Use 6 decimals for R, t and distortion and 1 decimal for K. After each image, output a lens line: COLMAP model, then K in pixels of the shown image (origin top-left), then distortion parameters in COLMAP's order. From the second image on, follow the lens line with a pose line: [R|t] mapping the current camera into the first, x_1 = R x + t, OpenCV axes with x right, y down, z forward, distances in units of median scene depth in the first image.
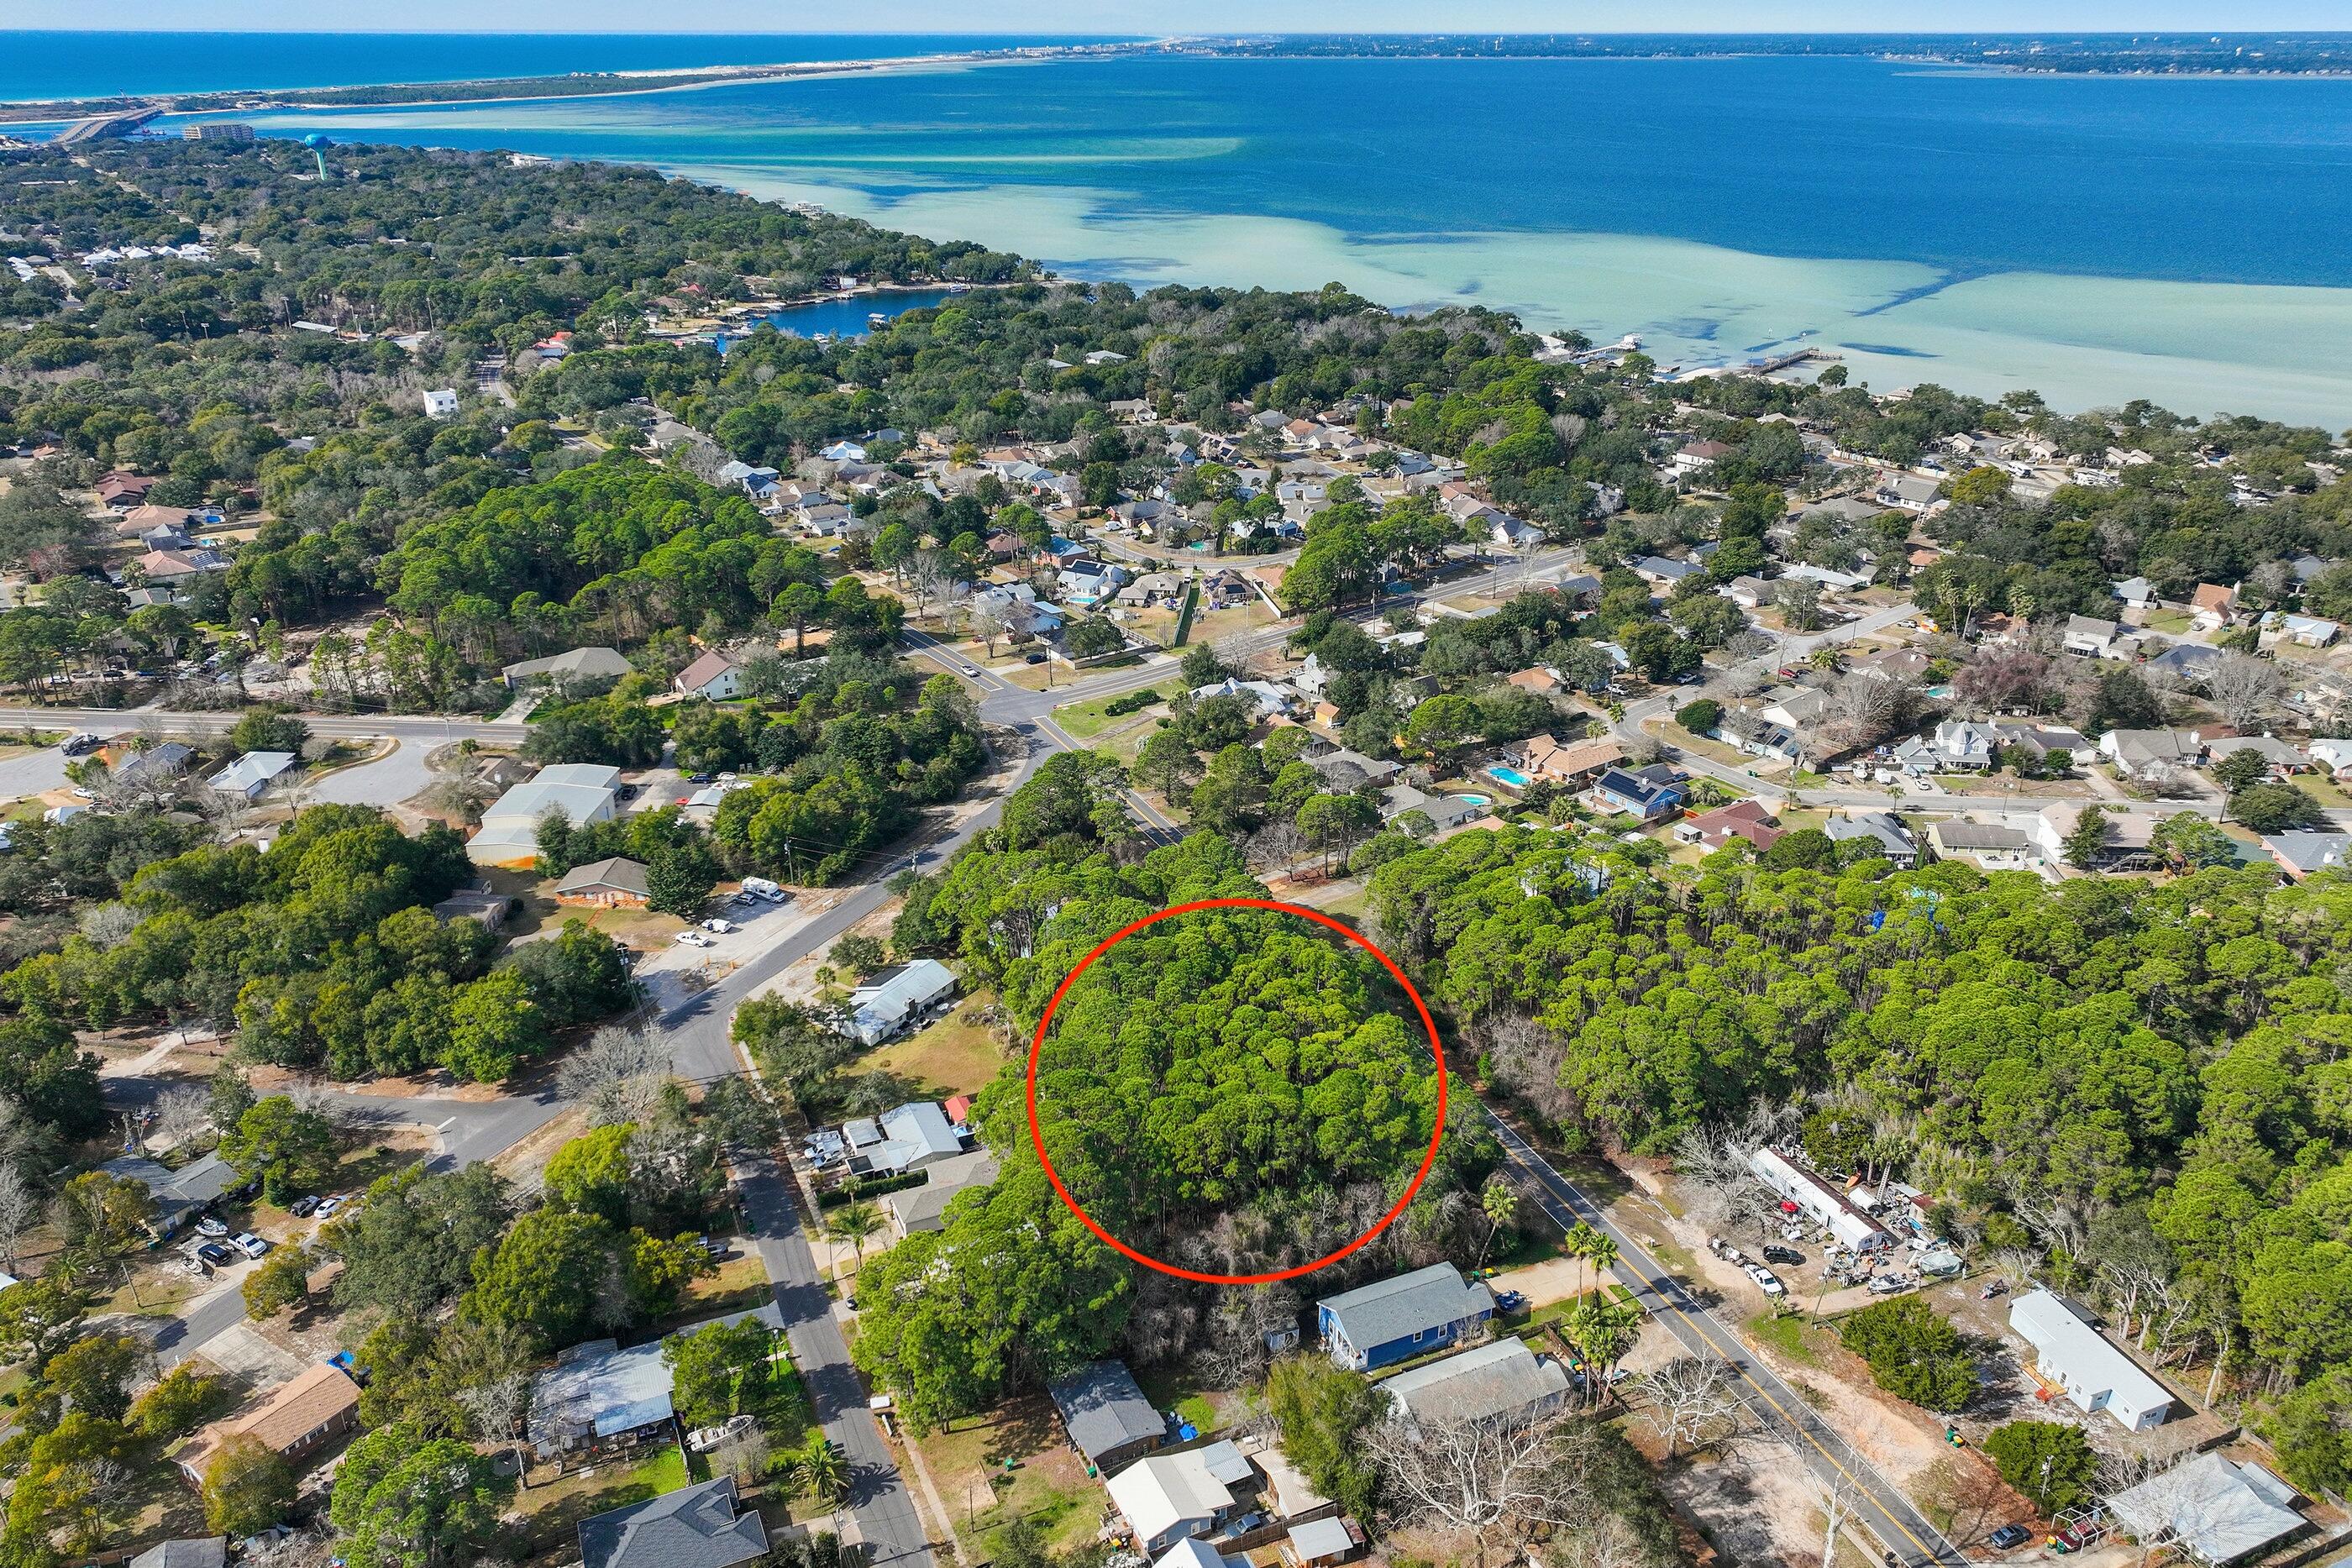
lens RADIAL K [[1709.8, 0, 1182.1], [0, 1709.8, 799.6], [0, 0, 1]] dist [0.005293, 0.004141]
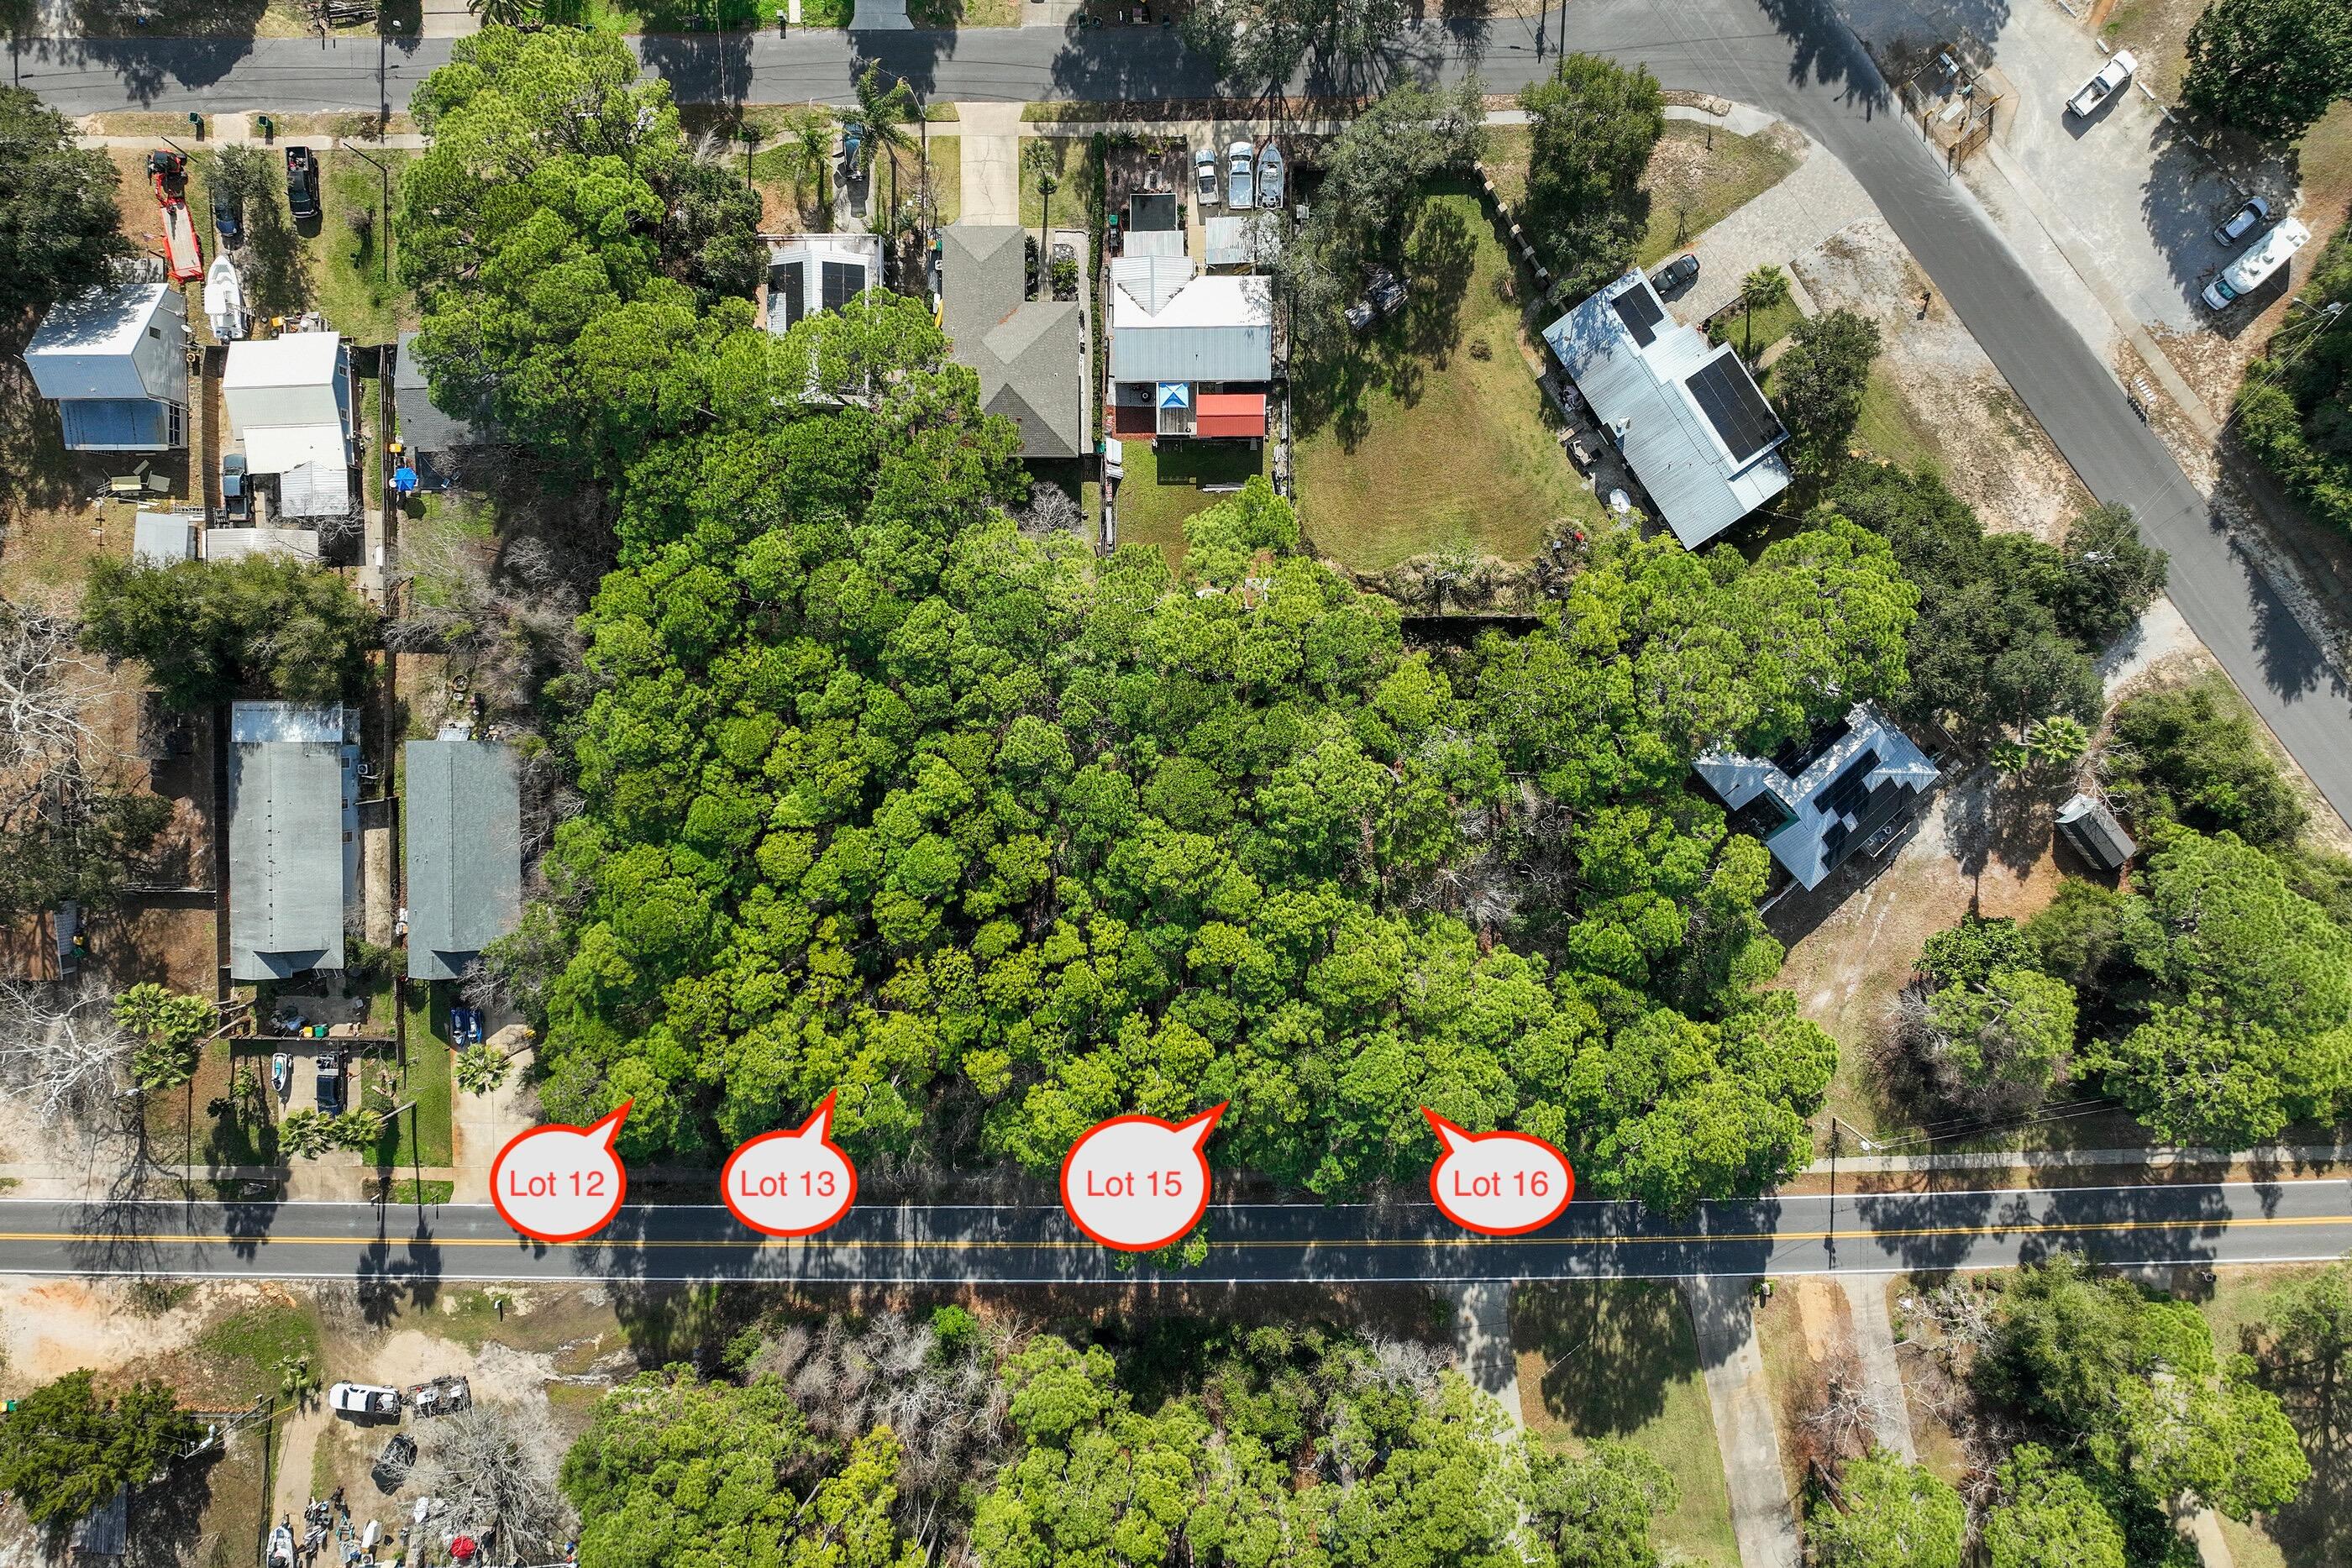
lens RADIAL K [[1750.4, 0, 1198.6], [0, 1750.4, 765.7], [0, 0, 1]] dist [0.003120, 0.008466]
pose [[-0.410161, 0.911361, 0.034485, -0.024902], [-0.345836, -0.190409, 0.918772, -0.232680], [0.843899, 0.364918, 0.393280, 0.508793]]
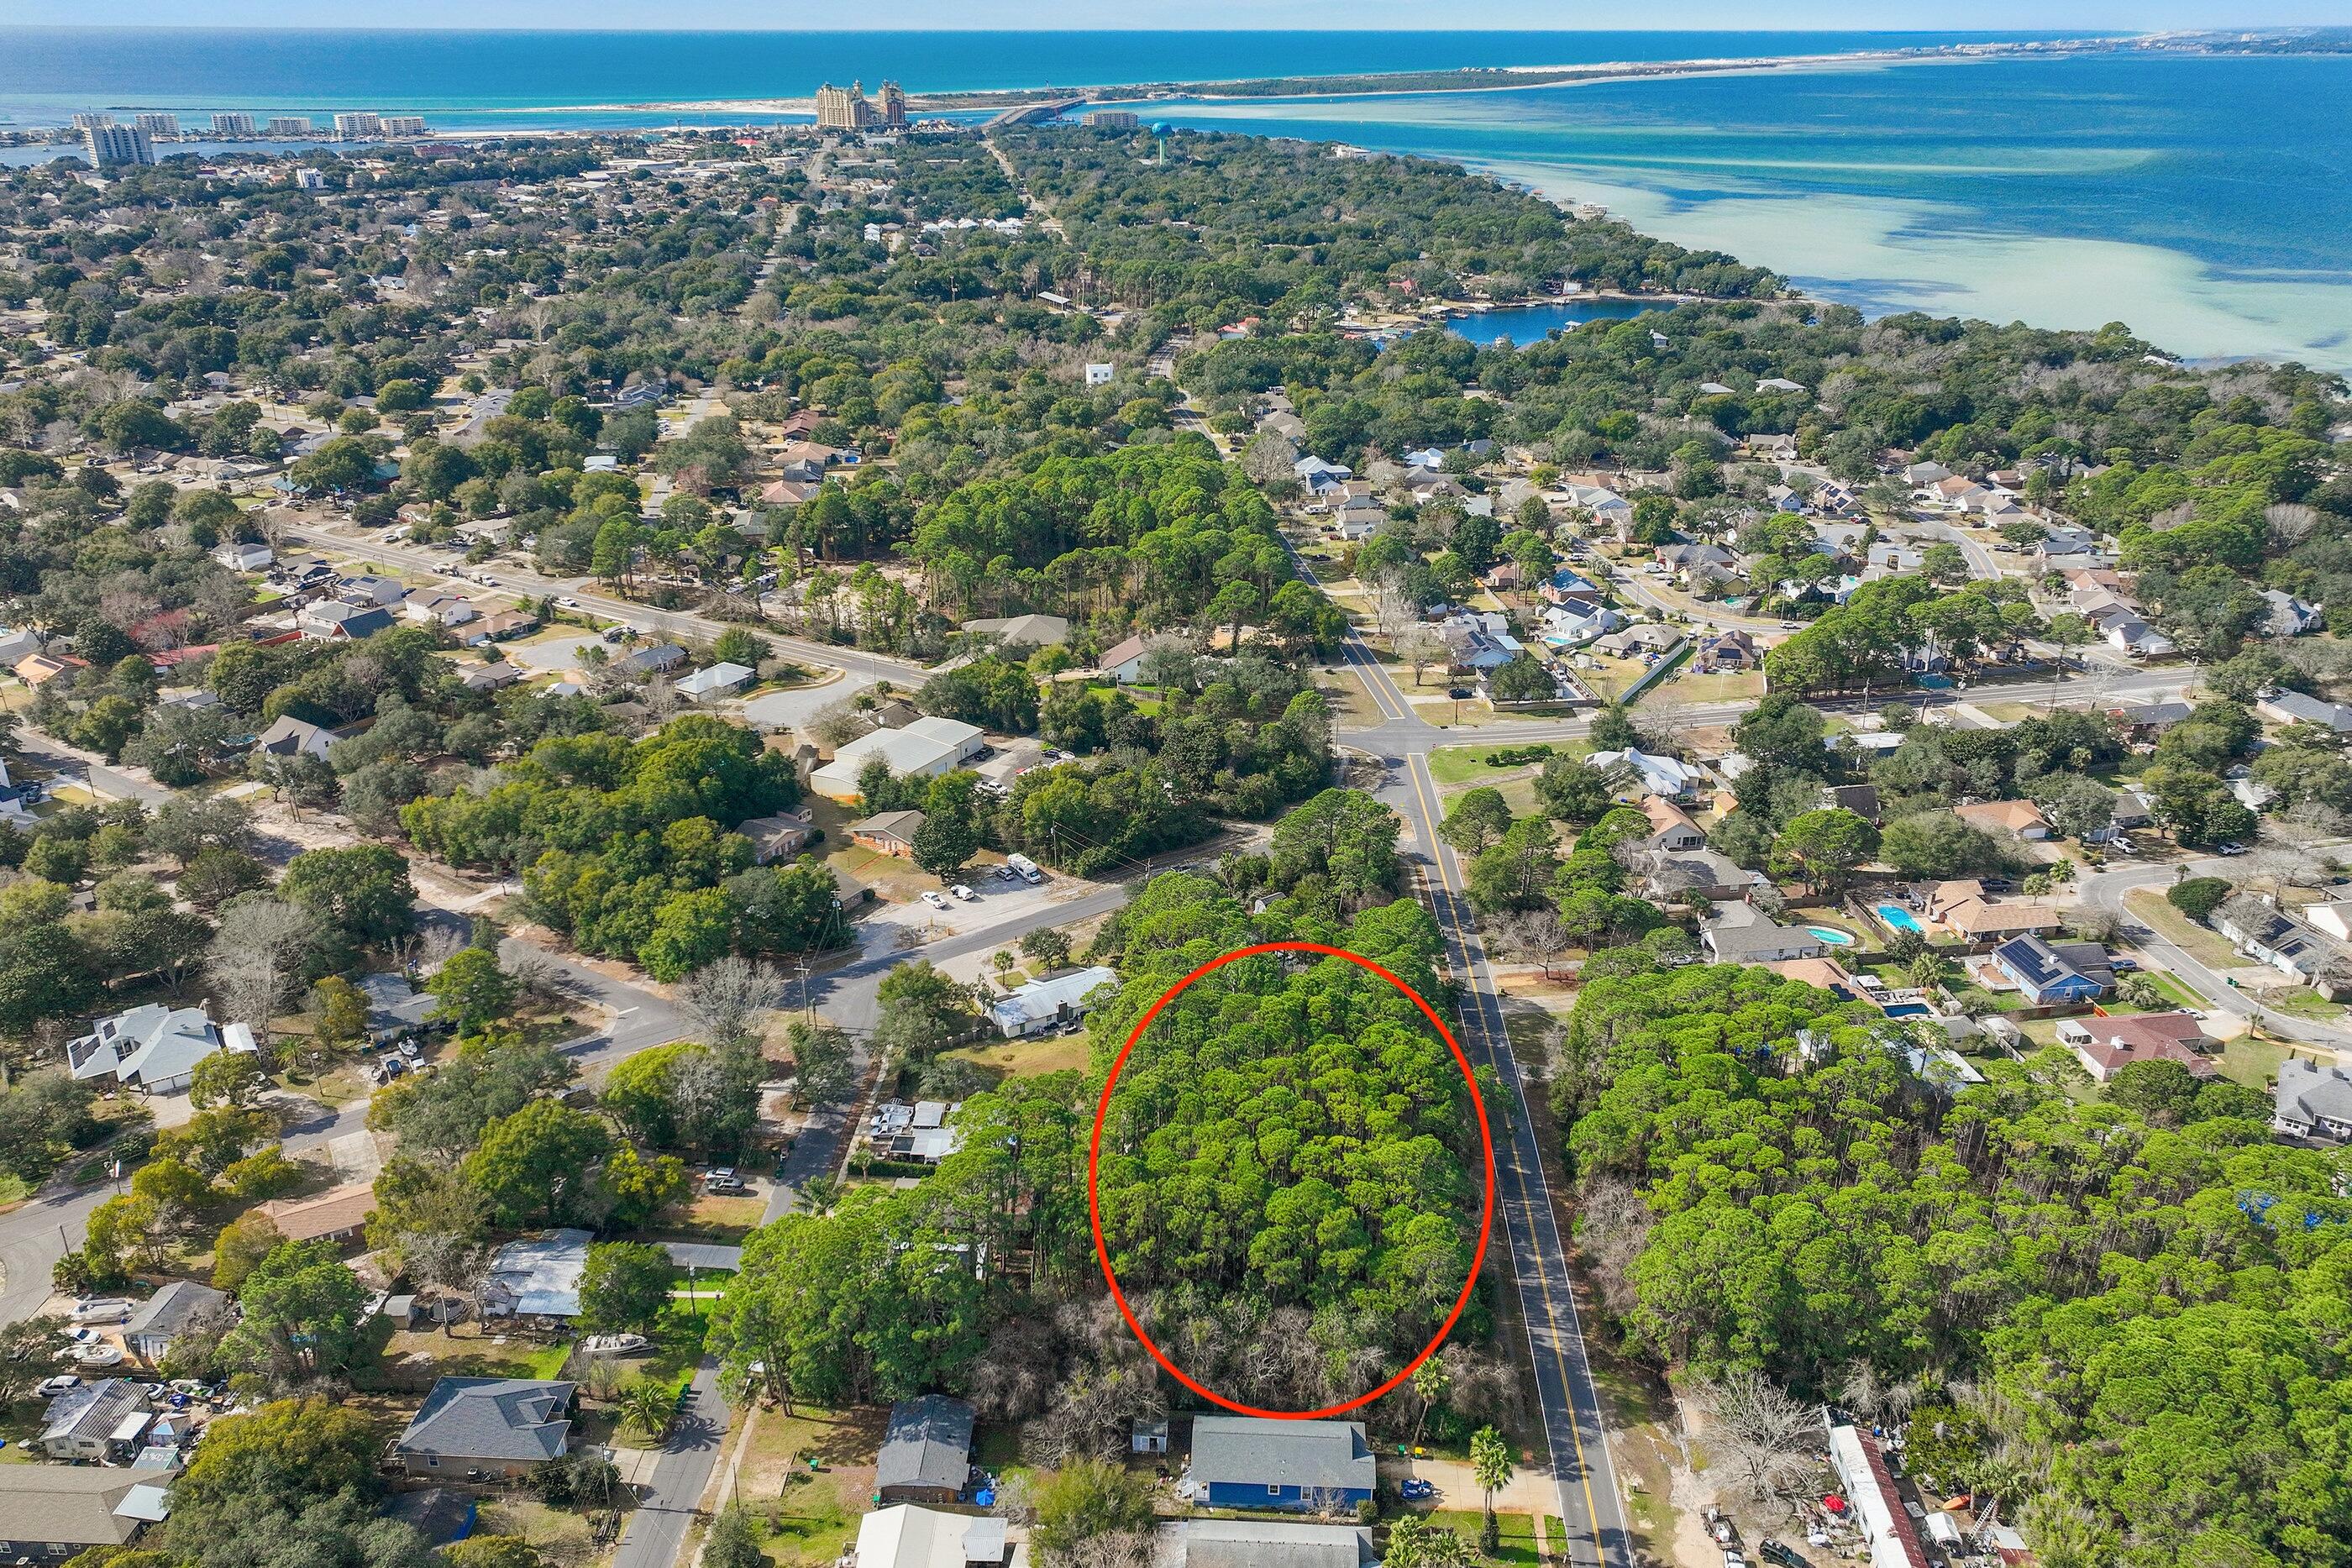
lens RADIAL K [[1759.6, 0, 1187.5], [0, 1759.6, 819.0], [0, 0, 1]] dist [0.005571, 0.005738]
pose [[0.889986, 0.187907, -0.415472, 0.215192], [-0.187663, 0.981342, 0.041841, -0.030103], [0.415582, 0.040731, 0.908643, 0.070836]]
